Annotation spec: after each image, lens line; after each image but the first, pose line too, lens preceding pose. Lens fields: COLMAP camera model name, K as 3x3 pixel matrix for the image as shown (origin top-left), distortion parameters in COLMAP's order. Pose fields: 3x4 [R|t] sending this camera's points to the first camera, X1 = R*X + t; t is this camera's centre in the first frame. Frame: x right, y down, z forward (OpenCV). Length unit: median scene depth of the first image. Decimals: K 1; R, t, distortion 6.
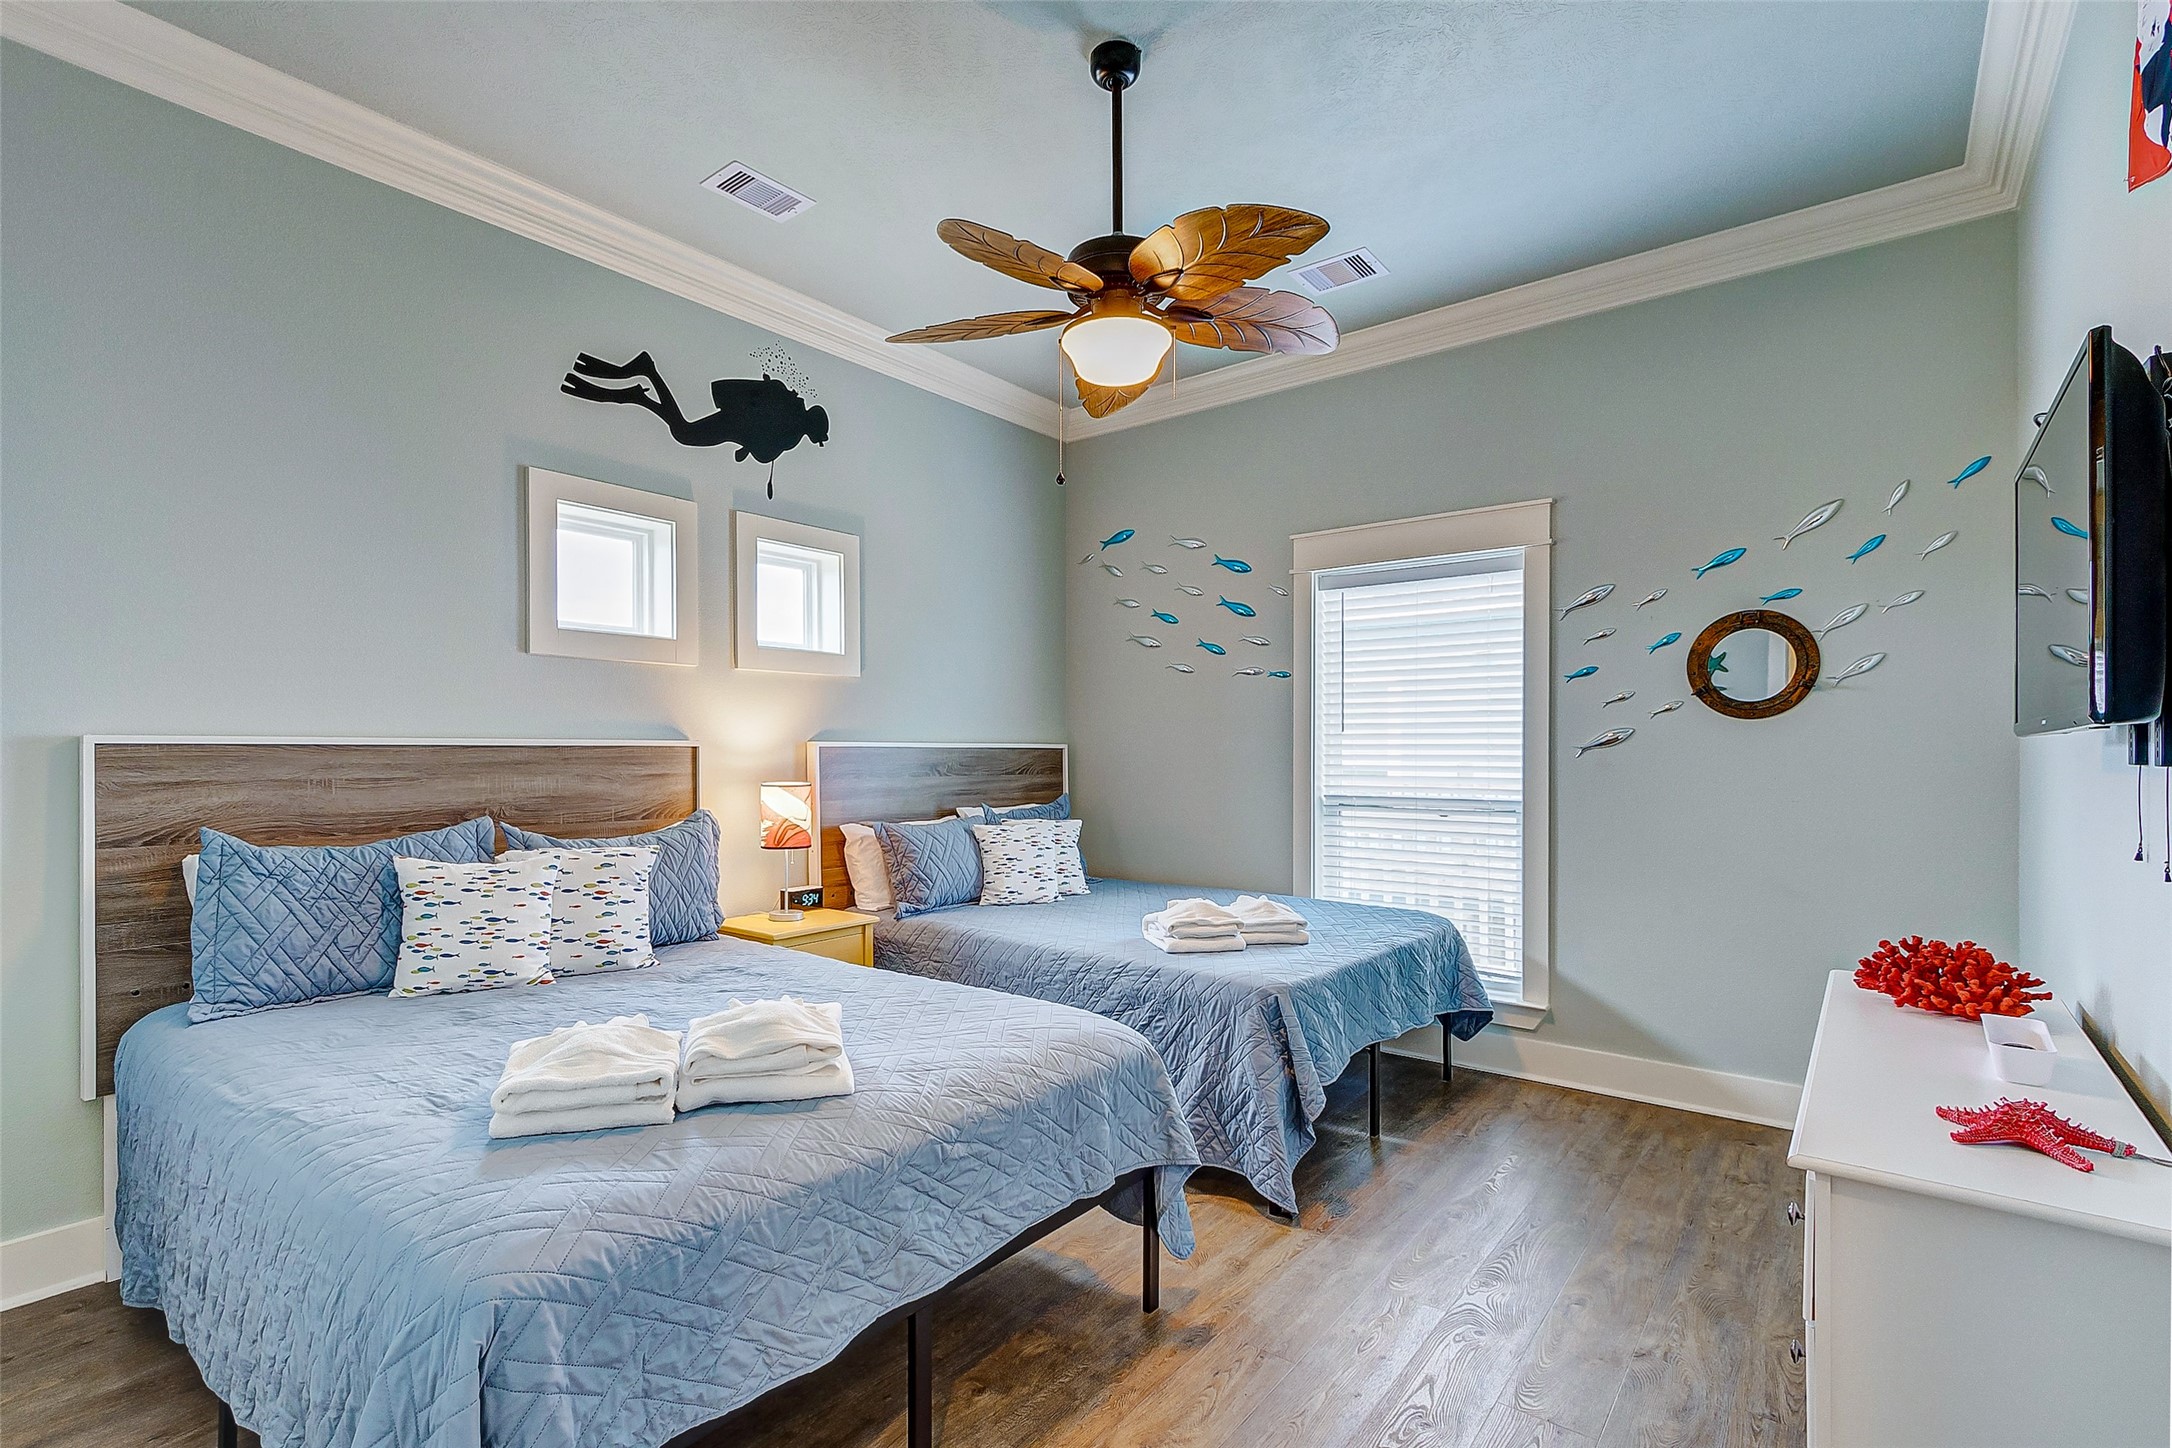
lens RADIAL K [[1008.0, 0, 1041.4], [0, 1008.0, 757.7], [0, 0, 1]] dist [0.002047, -0.000158]
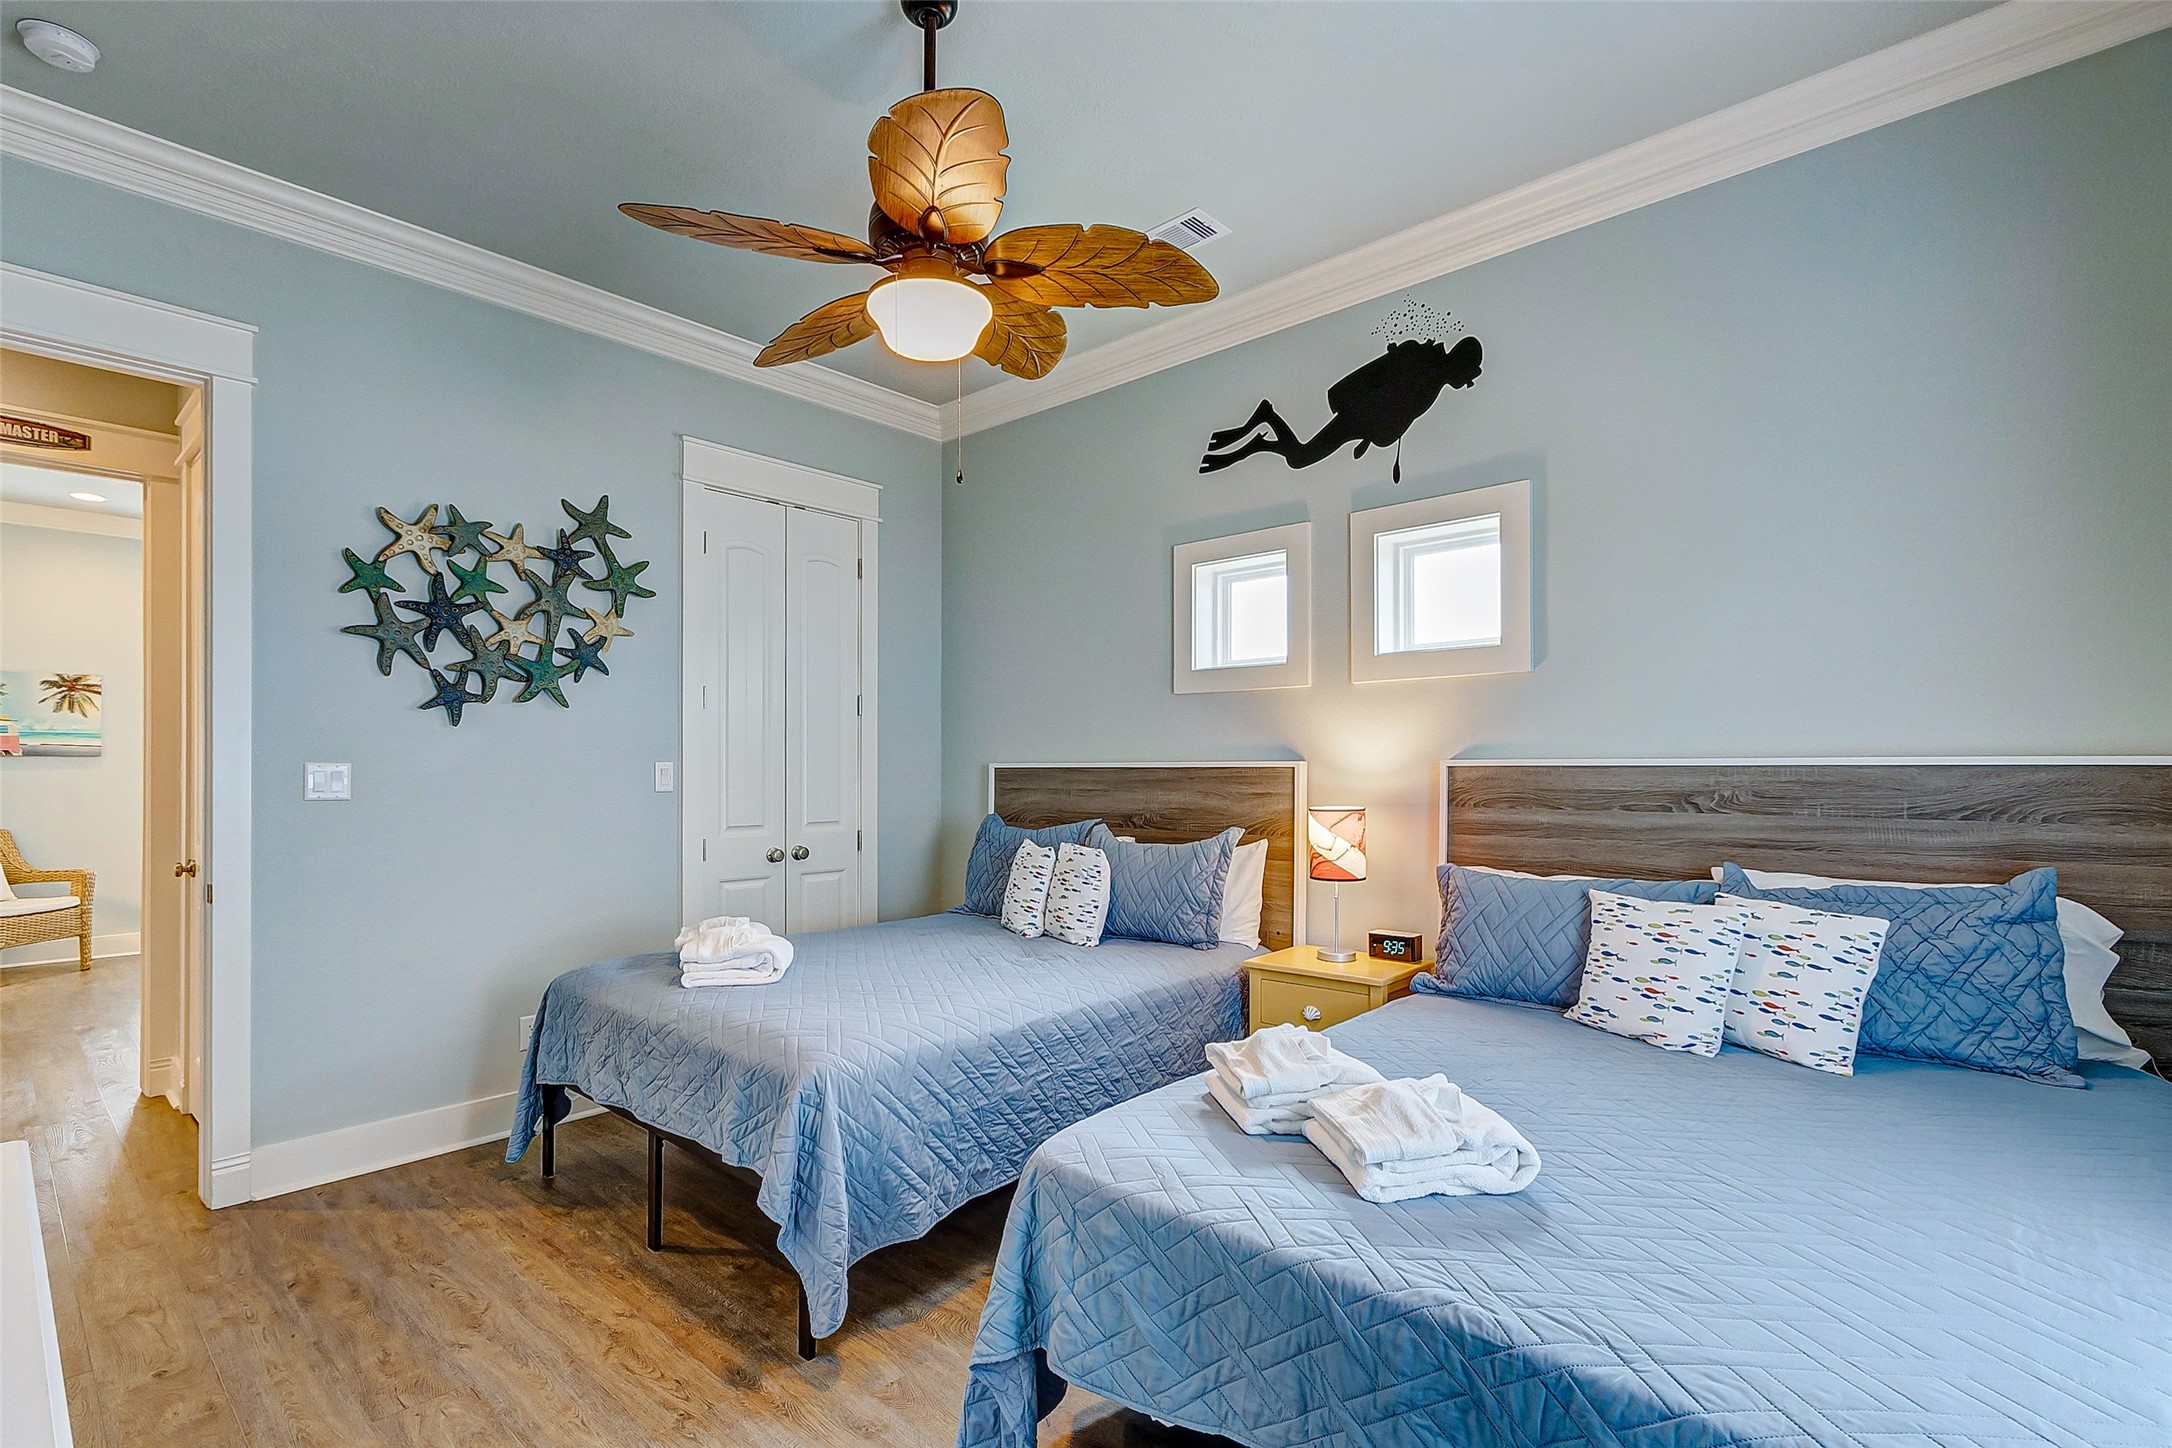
lens RADIAL K [[1008.0, 0, 1041.4], [0, 1008.0, 757.7], [0, 0, 1]] dist [0.002047, -0.000158]
pose [[-0.066860, -0.019650, -0.997569, 0.656765], [-0.012321, 0.999746, -0.018867, 0.001747], [0.997686, 0.011029, -0.067085, 0.801801]]
